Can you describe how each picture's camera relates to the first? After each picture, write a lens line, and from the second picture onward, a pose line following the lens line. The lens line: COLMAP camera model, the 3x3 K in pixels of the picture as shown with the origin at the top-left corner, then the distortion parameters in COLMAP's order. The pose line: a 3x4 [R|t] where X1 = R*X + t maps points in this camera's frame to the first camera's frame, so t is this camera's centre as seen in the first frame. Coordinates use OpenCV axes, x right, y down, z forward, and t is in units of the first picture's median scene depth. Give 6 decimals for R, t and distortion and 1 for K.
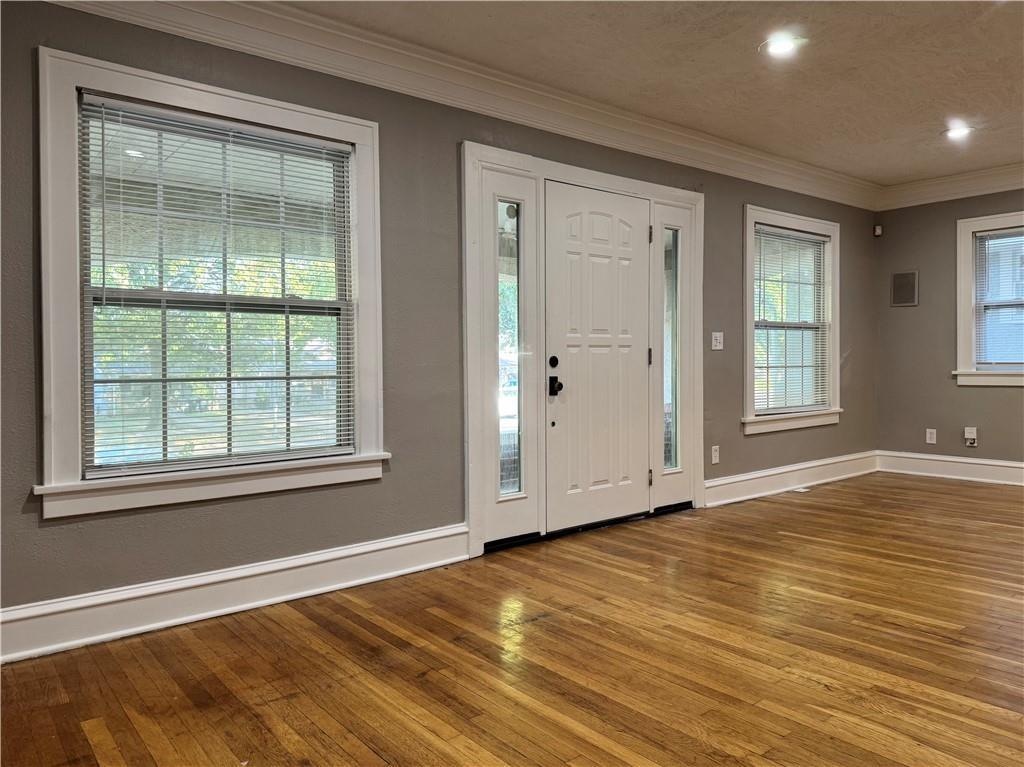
lens RADIAL K [[725.1, 0, 511.4], [0, 725.1, 381.1], [0, 0, 1]] dist [-0.008802, -0.002949]
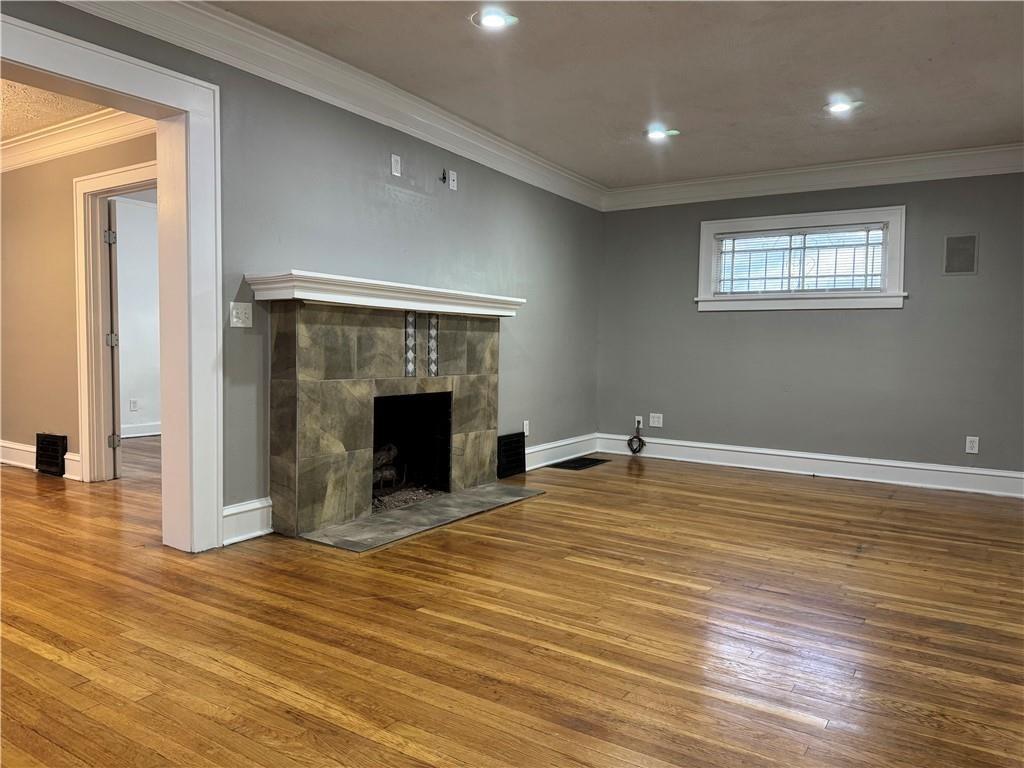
lens RADIAL K [[725.1, 0, 510.5], [0, 725.1, 383.0], [0, 0, 1]] dist [-0.008802, -0.002949]
pose [[-0.947340, 0.002380, -0.320221, 1.065983], [-0.027021, 0.995812, 0.087341, -0.070523], [0.319088, 0.091394, -0.943308, 2.031256]]
